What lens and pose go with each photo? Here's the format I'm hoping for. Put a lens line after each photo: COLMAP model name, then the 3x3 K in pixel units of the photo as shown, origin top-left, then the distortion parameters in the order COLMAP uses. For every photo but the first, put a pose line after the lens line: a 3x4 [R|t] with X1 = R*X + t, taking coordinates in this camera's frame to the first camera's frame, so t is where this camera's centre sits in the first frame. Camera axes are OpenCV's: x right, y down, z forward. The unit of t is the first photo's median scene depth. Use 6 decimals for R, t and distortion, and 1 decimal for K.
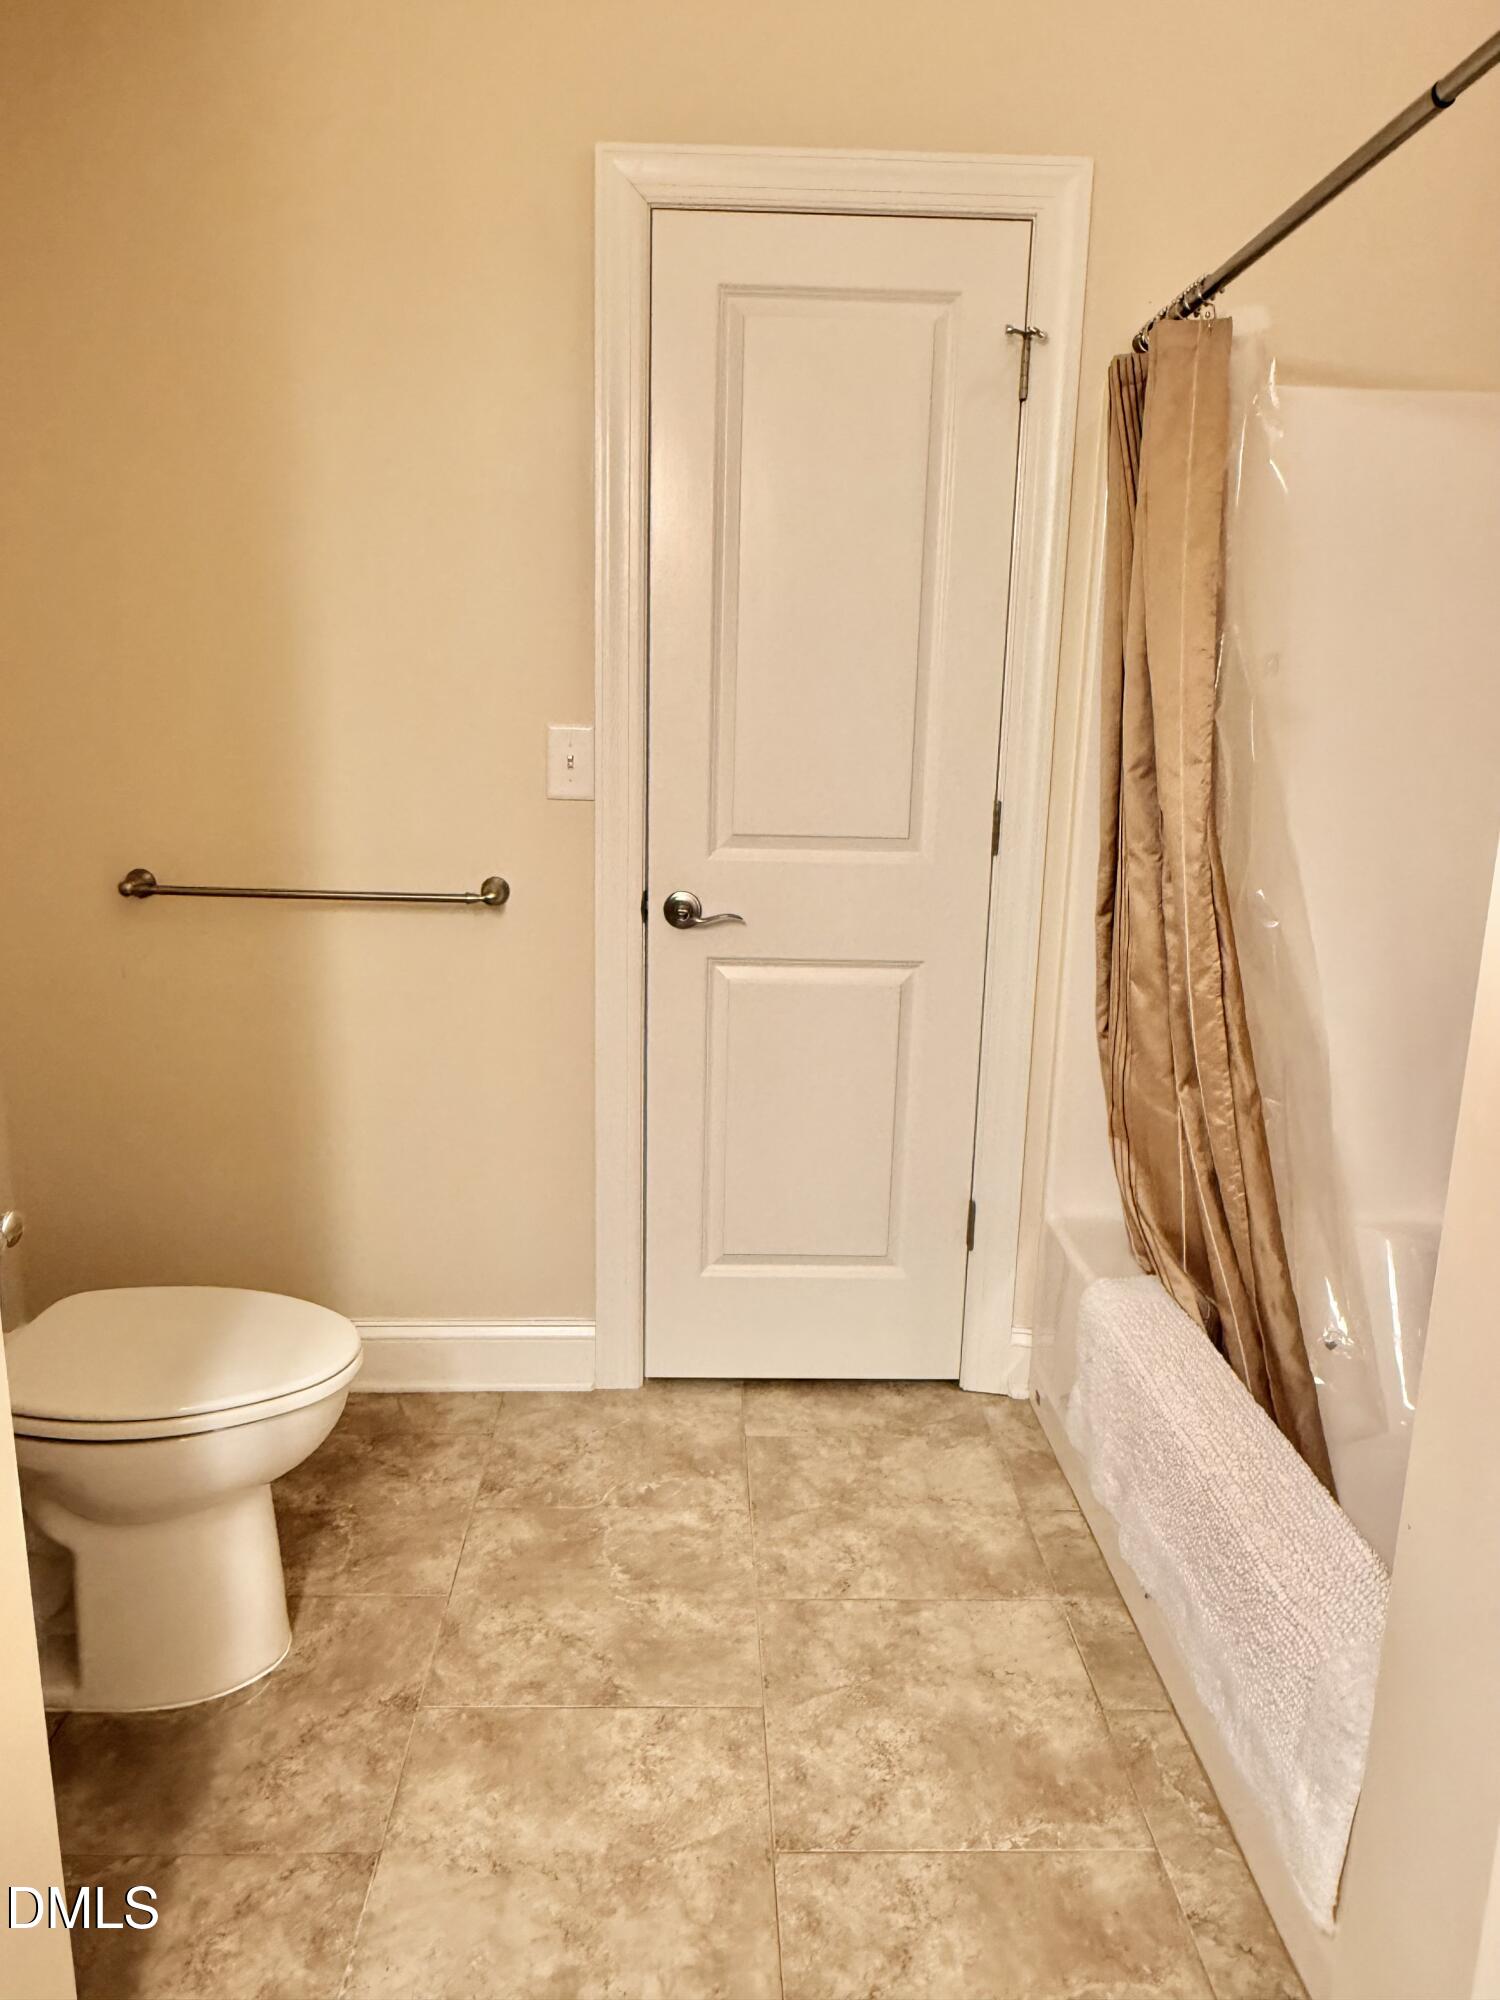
lens RADIAL K [[1403.8, 0, 751.7], [0, 1403.8, 1001.1], [0, 0, 1]] dist [-0.003063, -0.001347]
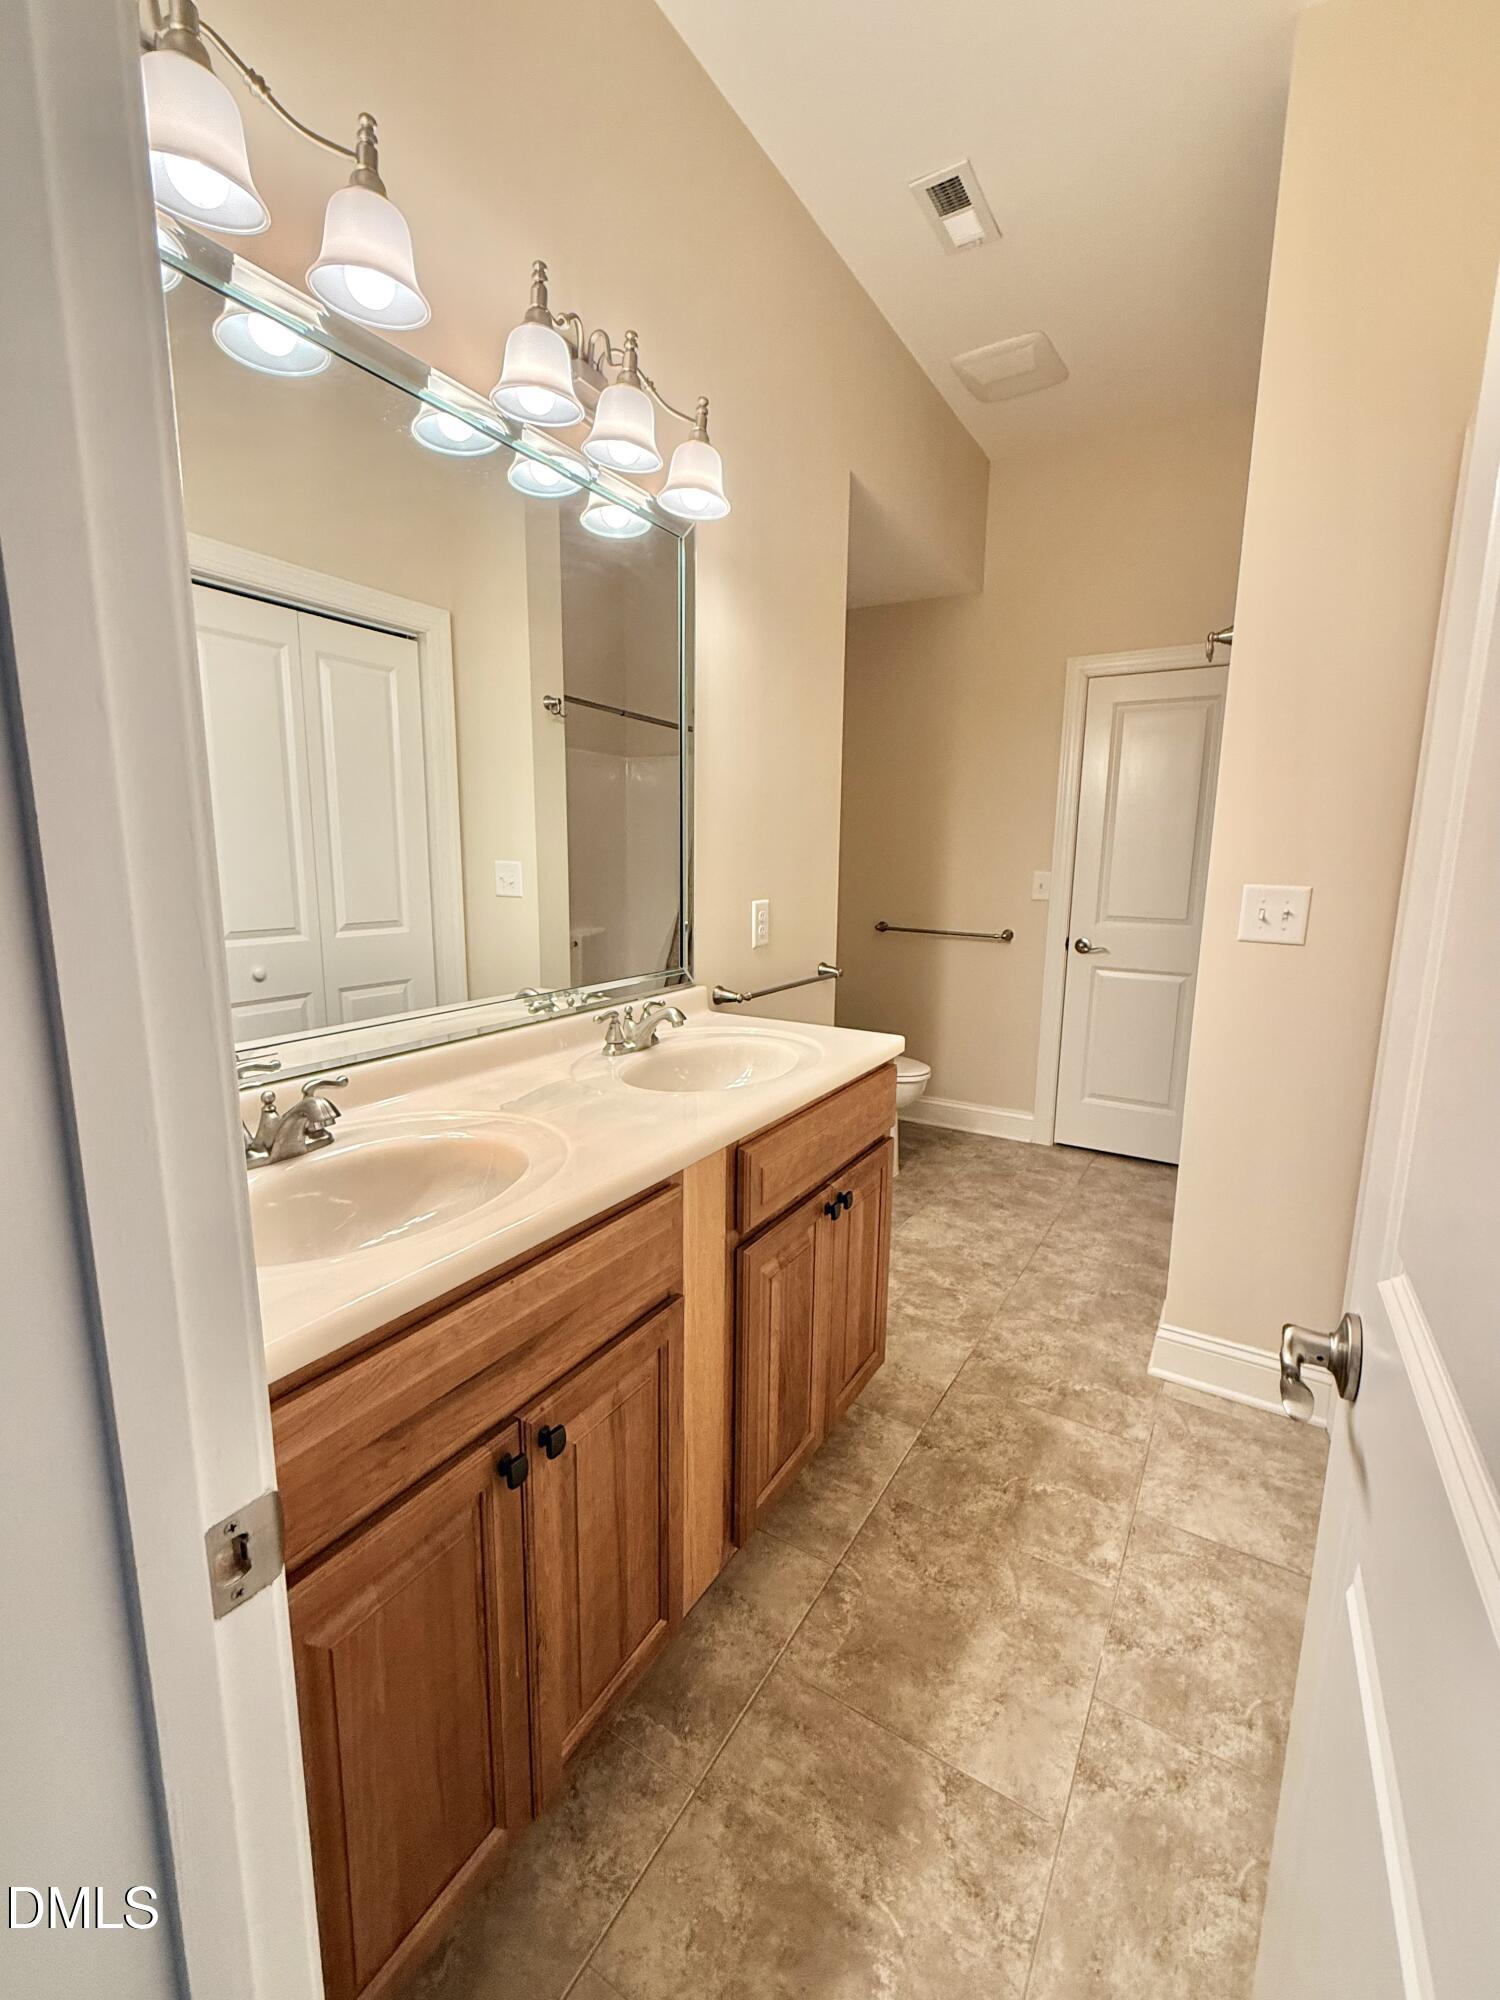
lens RADIAL K [[856.1, 0, 750.3], [0, 856.1, 1002.9], [0, 0, 1]] dist [0.000078, -0.000002]
pose [[0.836971, 0.086020, -0.540444, 0.289355], [-0.119039, 0.992539, -0.026376, 0.147360], [0.534143, 0.086410, 0.840966, -0.585852]]
